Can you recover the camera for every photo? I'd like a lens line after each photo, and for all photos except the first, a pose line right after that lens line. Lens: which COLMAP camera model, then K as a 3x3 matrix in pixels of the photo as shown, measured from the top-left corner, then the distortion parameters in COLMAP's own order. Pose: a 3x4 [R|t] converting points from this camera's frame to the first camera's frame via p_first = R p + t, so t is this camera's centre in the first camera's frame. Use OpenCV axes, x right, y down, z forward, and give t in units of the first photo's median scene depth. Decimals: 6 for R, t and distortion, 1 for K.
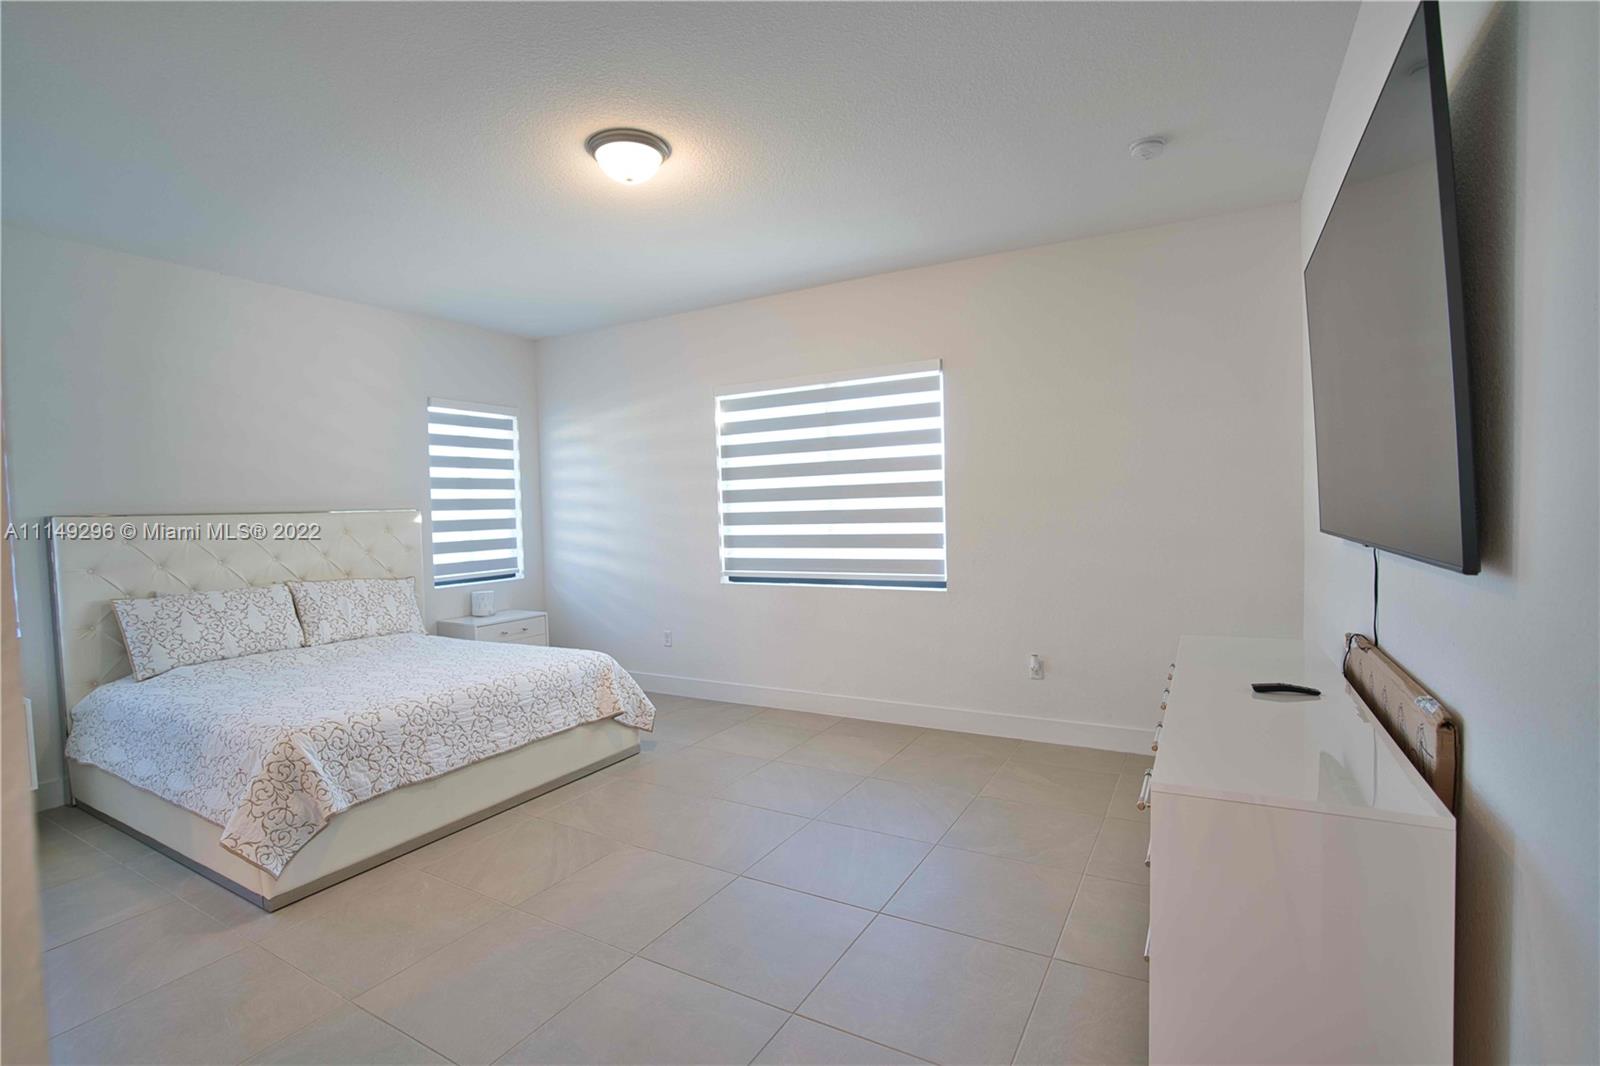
lens RADIAL K [[739.9, 0, 800.0], [0, 739.9, 533.0], [0, 0, 1]] dist [-0.069621, 0.028339]
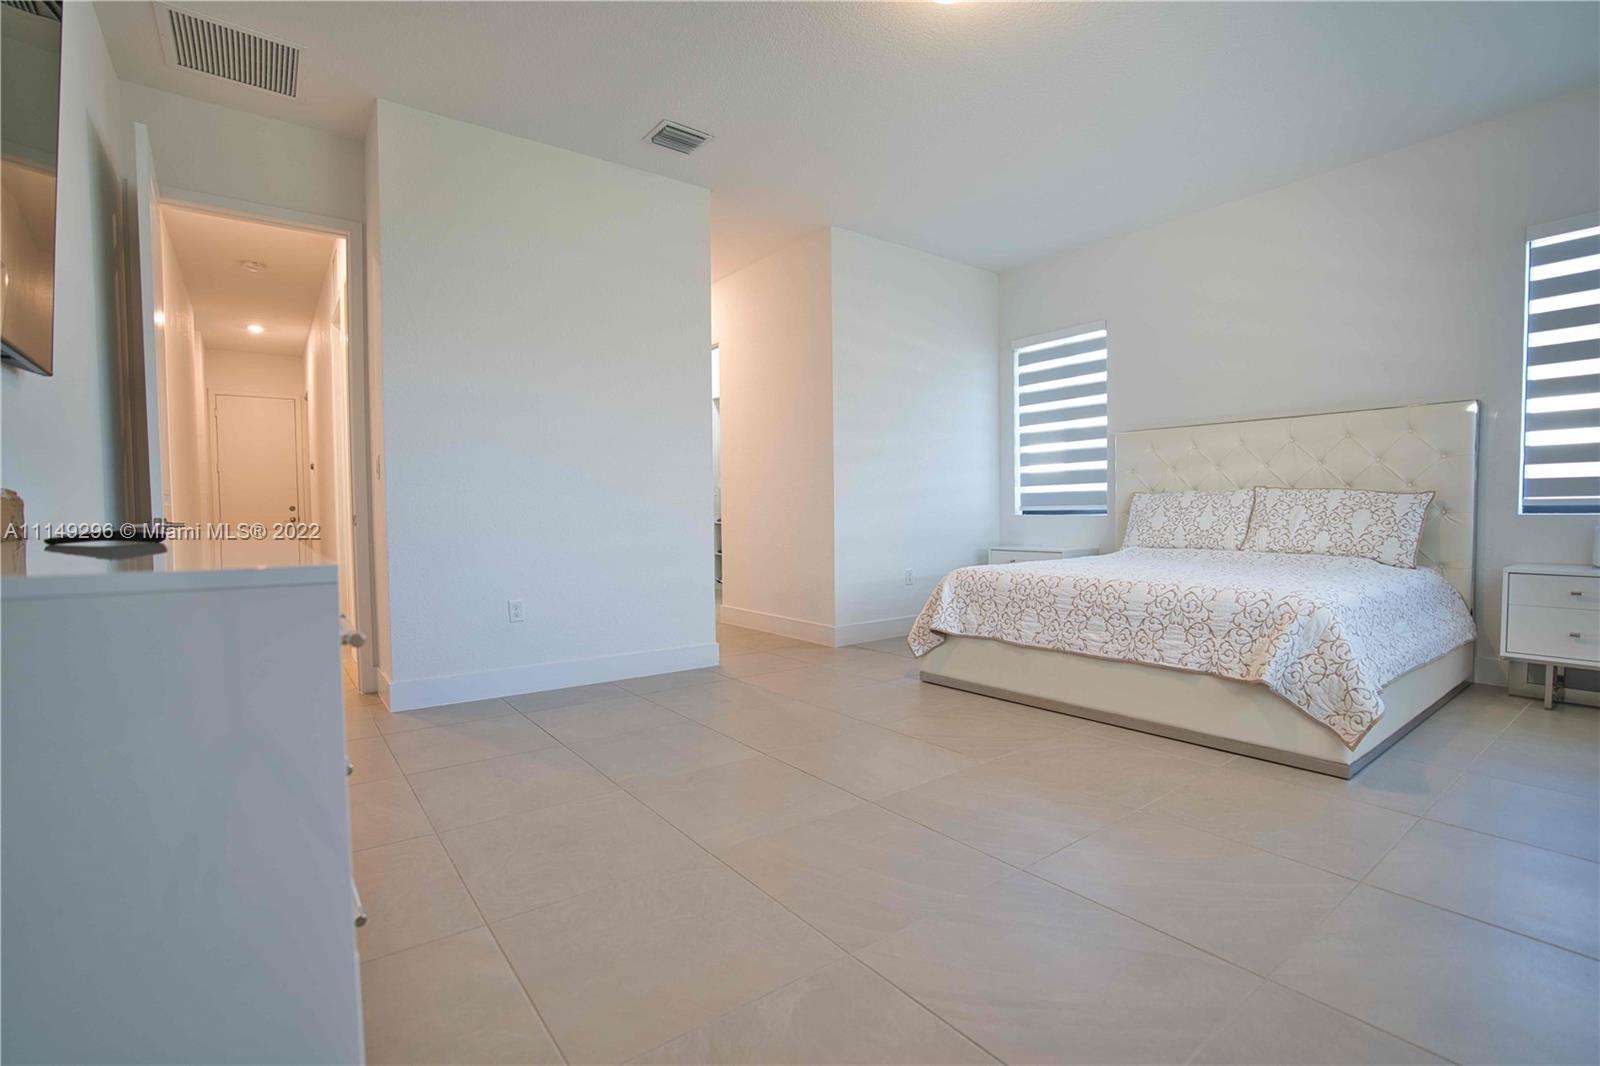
lens RADIAL K [[739.9, 0, 800.0], [0, 739.9, 533.0], [0, 0, 1]] dist [-0.069621, 0.028339]
pose [[-0.395309, 0.057373, -0.916755, 0.513491], [-0.011390, 0.997665, 0.067348, 0.079774], [0.918478, 0.037065, -0.393732, 0.912901]]
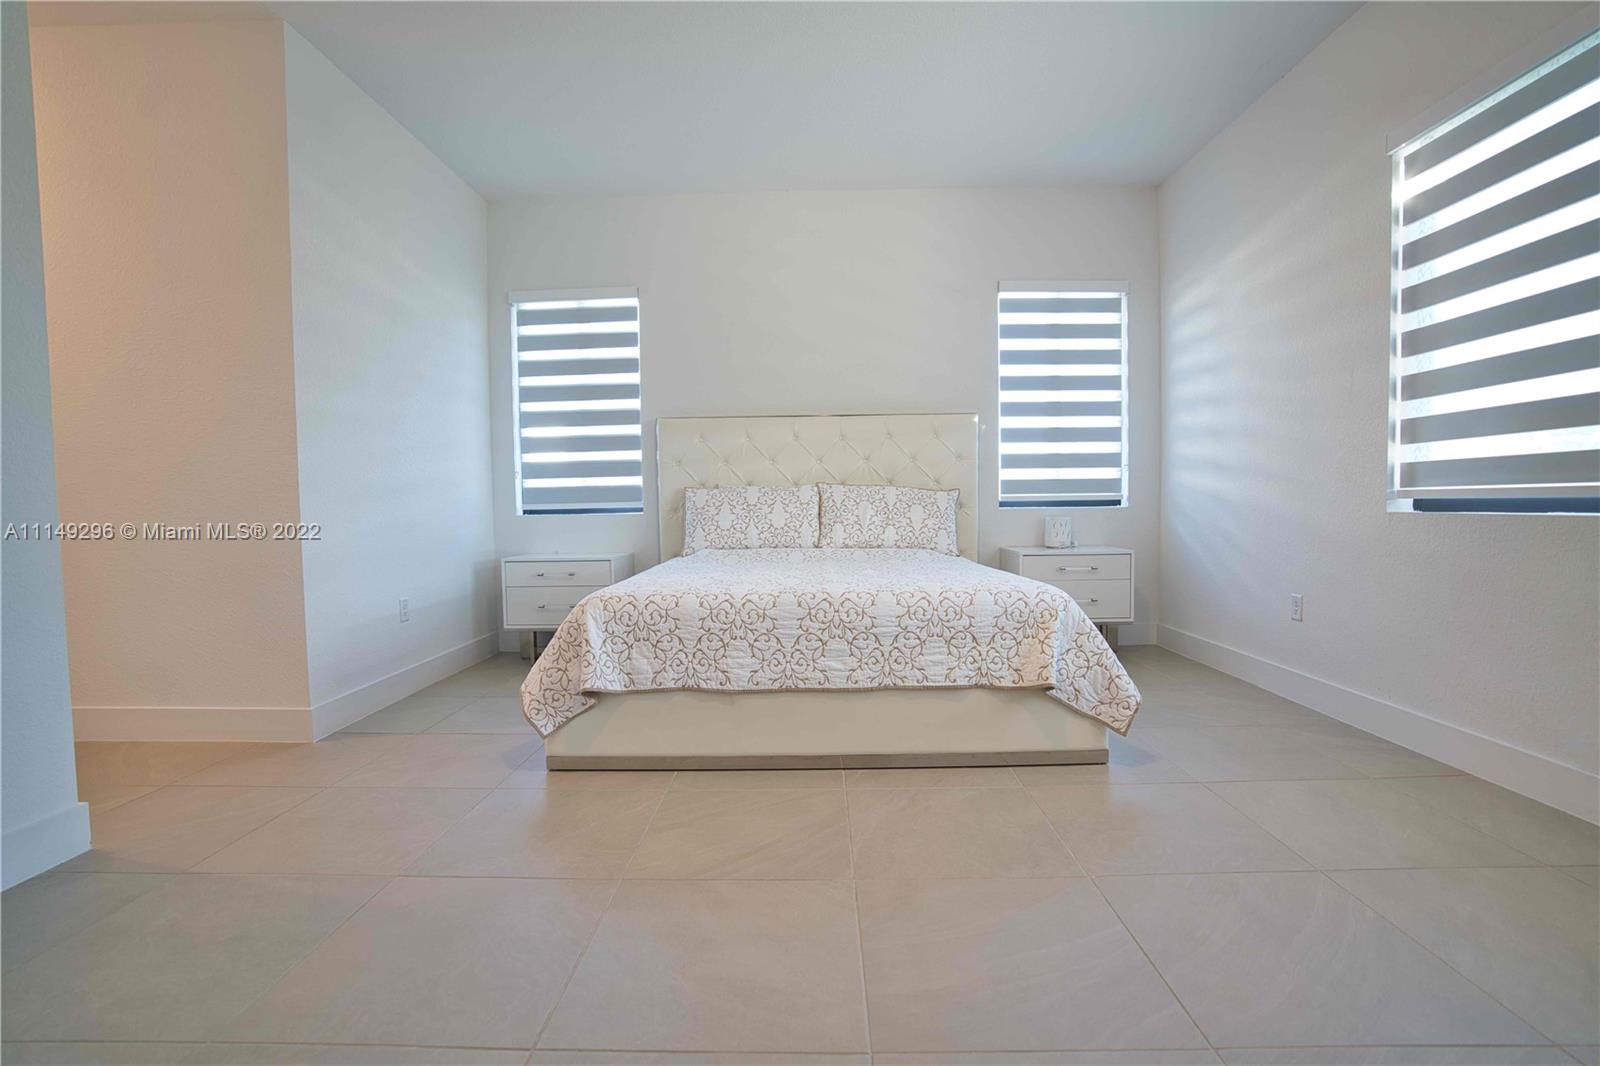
lens RADIAL K [[731.3, 0, 806.8], [0, 731.3, 538.6], [0, 0, 1]] dist [-0.067271, 0.025587]
pose [[0.482347, 0.063460, -0.873679, 0.187232], [-0.028254, 0.997981, 0.056890, 0.097941], [0.875524, -0.002756, 0.483166, 0.556075]]
